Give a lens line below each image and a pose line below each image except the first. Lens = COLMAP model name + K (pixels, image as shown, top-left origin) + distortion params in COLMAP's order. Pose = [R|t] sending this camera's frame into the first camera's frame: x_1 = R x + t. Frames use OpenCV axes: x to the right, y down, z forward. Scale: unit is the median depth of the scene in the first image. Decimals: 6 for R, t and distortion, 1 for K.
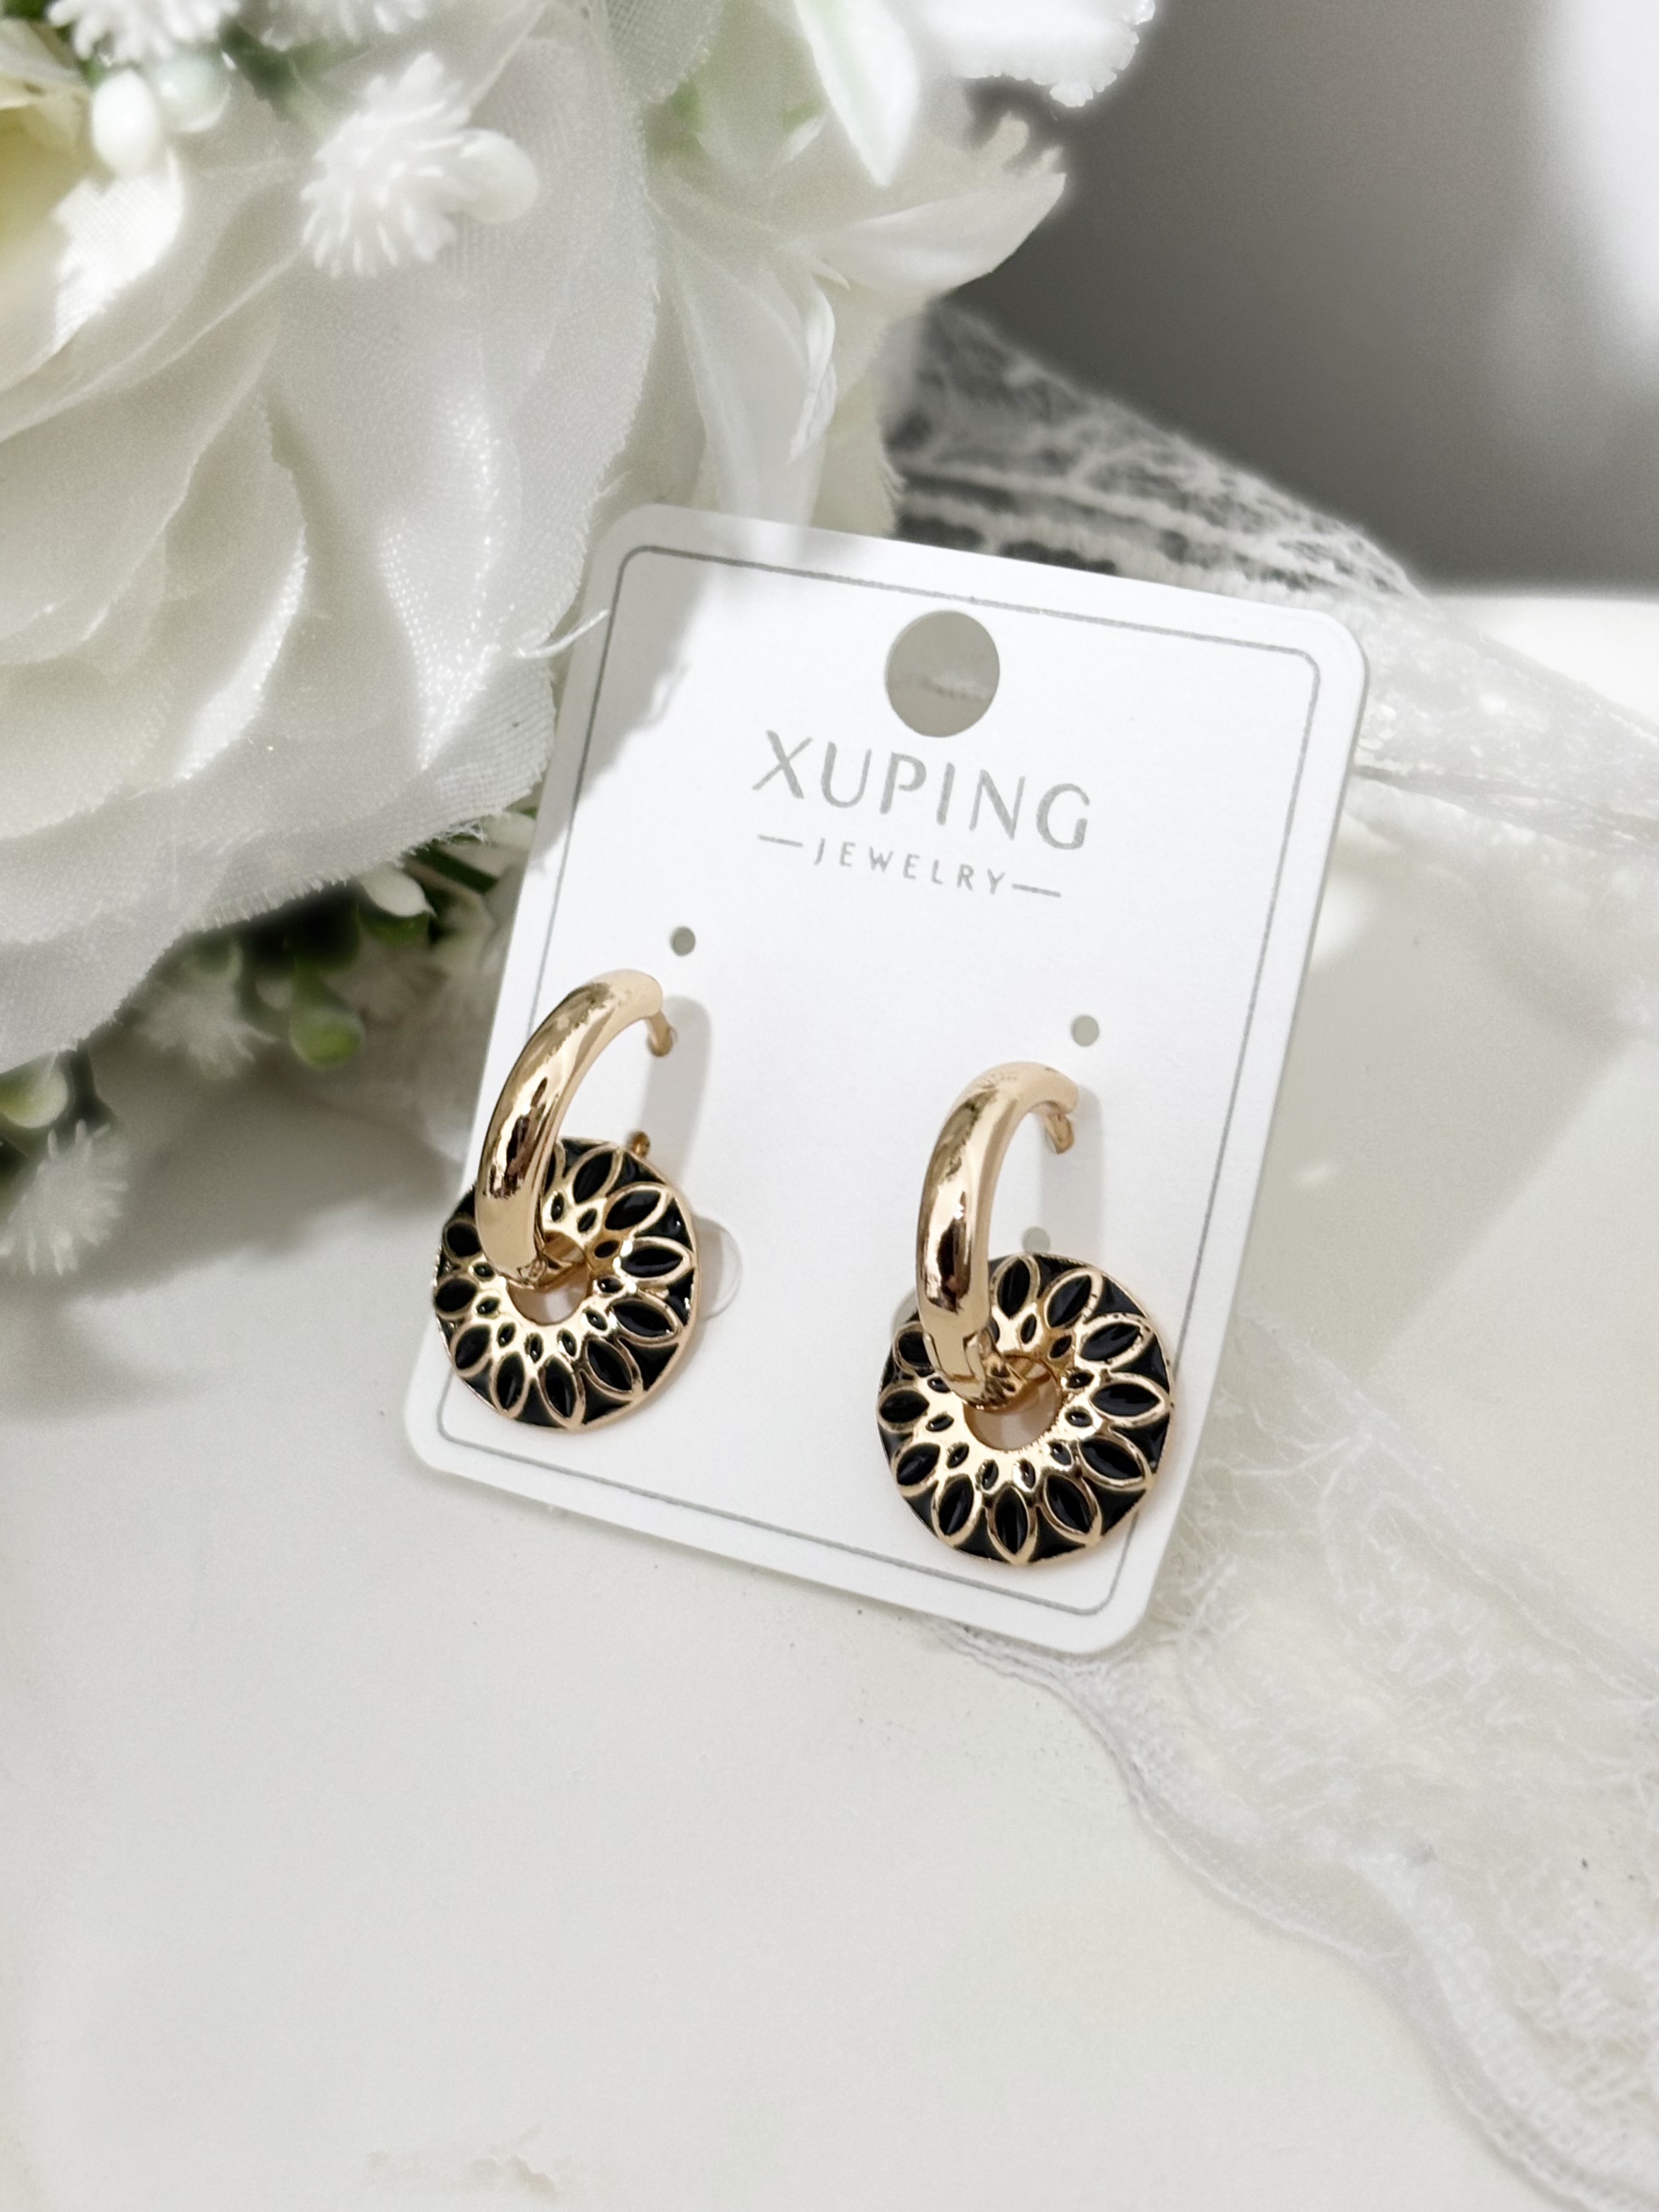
lens RADIAL K [[4066.1, 0, 832.2], [0, 4066.1, 1107.0], [0, 0, 1]] dist [0.035071, 0.000000]
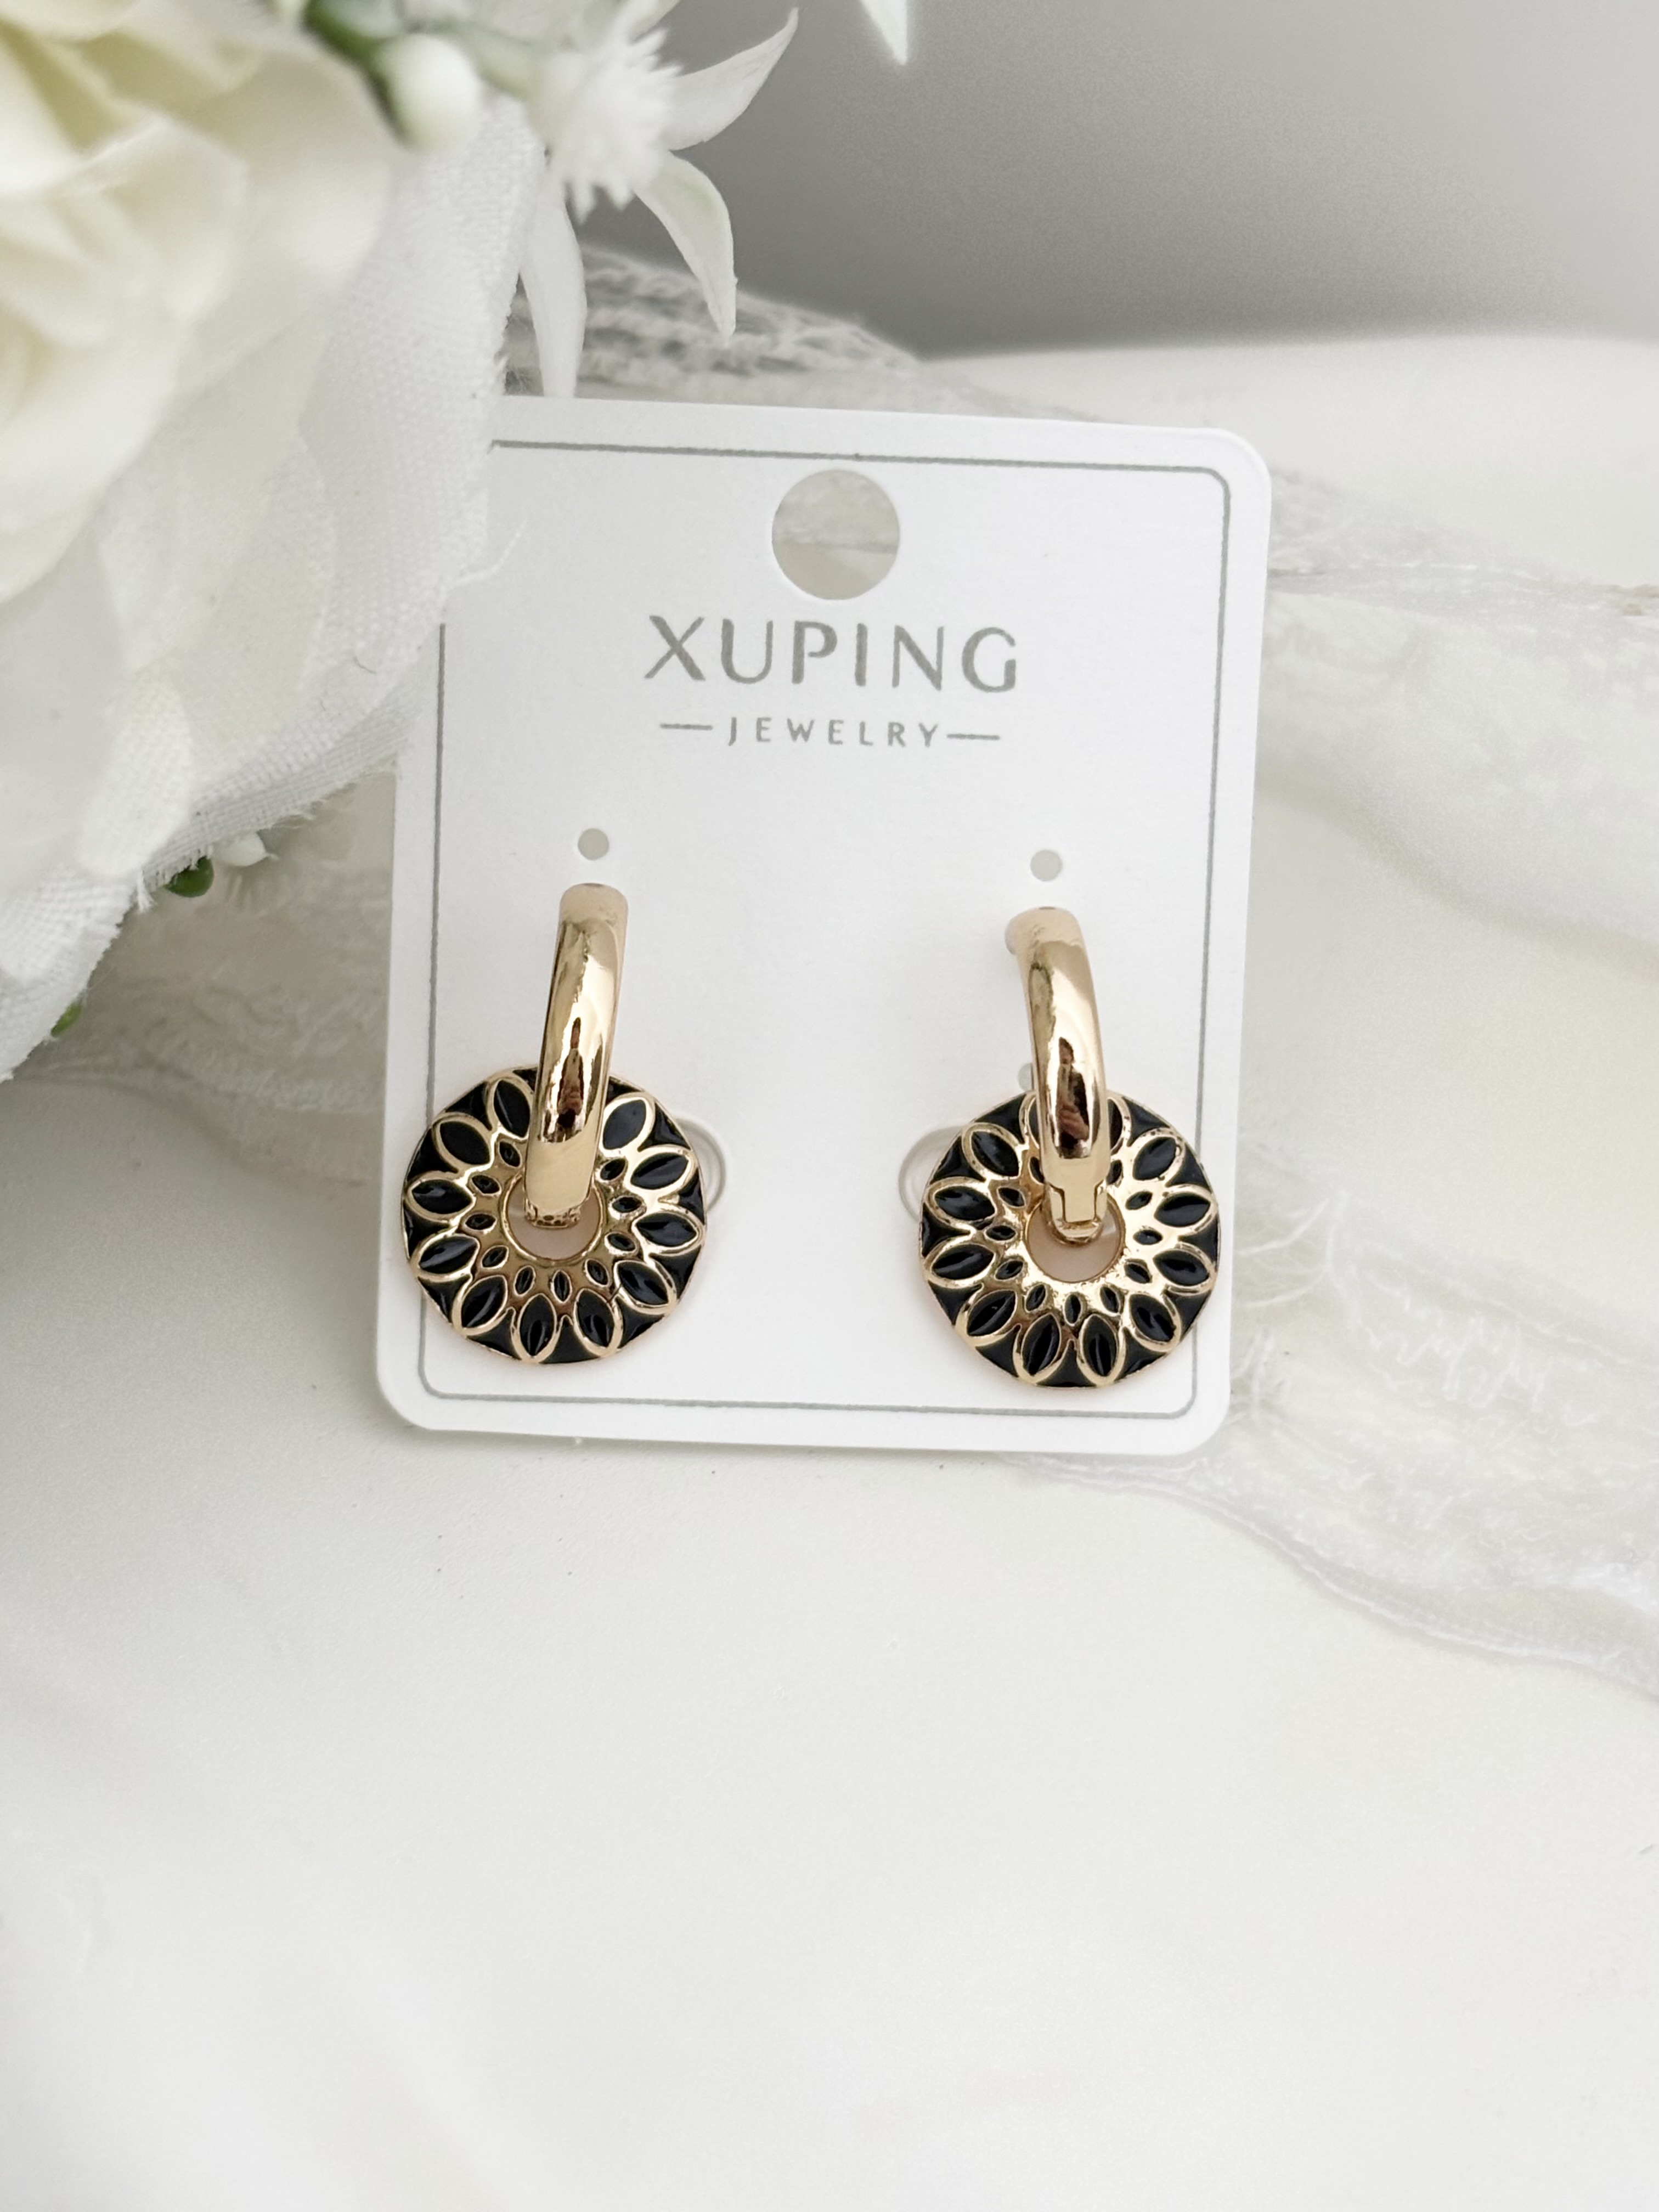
lens RADIAL K [[4066.1, 0, 885.3], [0, 4066.1, 1151.2], [0, 0, 1]] dist [0.035071, 0.000000]
pose [[0.876149, -0.205651, 0.435970, -0.429253], [0.161366, 0.977375, 0.136746, -0.093811], [-0.454228, -0.049459, 0.889511, 0.102428]]
